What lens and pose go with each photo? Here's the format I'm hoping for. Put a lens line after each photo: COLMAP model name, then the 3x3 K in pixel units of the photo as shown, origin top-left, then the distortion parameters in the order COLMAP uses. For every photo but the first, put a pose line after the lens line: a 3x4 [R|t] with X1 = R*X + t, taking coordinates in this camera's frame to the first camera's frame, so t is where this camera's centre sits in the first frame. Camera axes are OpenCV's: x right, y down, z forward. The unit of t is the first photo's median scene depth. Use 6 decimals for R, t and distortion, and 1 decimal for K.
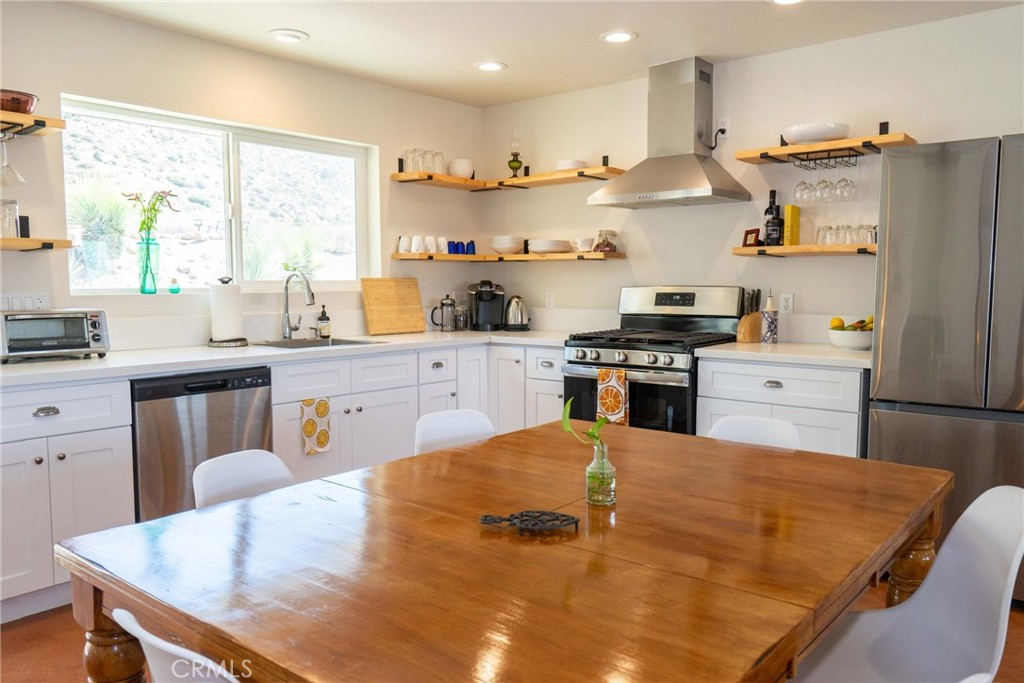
lens RADIAL K [[776.7, 0, 512.0], [0, 776.7, 341.5], [0, 0, 1]] dist [-0.005524, -0.004803]
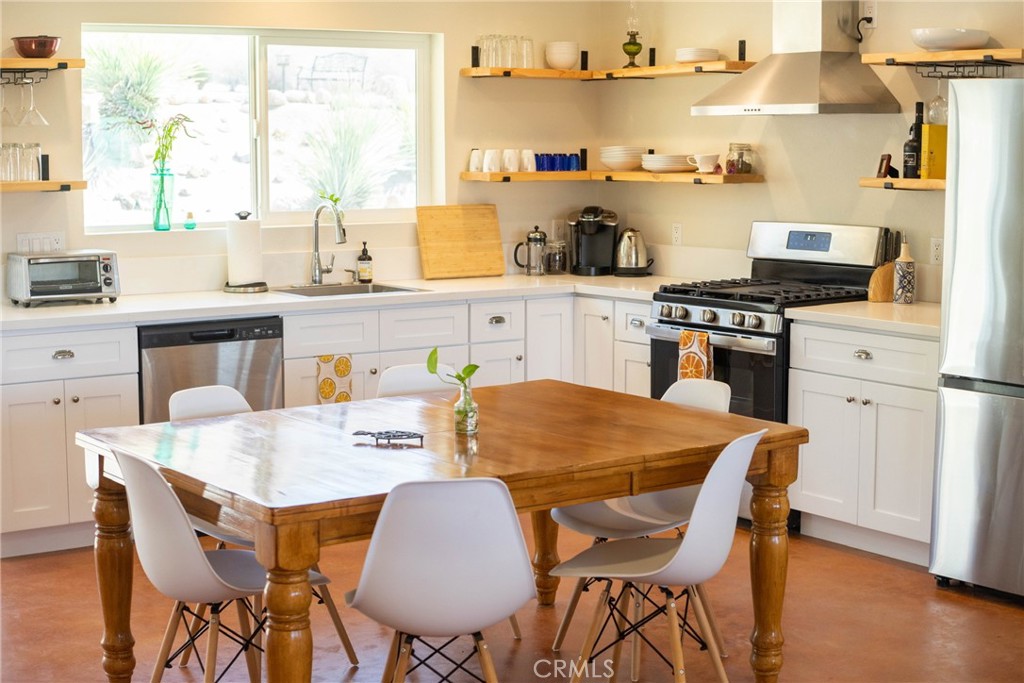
lens RADIAL K [[1657.0, 0, 512.0], [0, 1657.0, 341.5], [0, 0, 1]] dist [-0.051755, -1.325335]
pose [[0.966163, 0.030455, -0.256128, 0.364026], [-0.019503, 0.998788, 0.045191, -0.025324], [0.257194, -0.038667, 0.965586, -0.648697]]
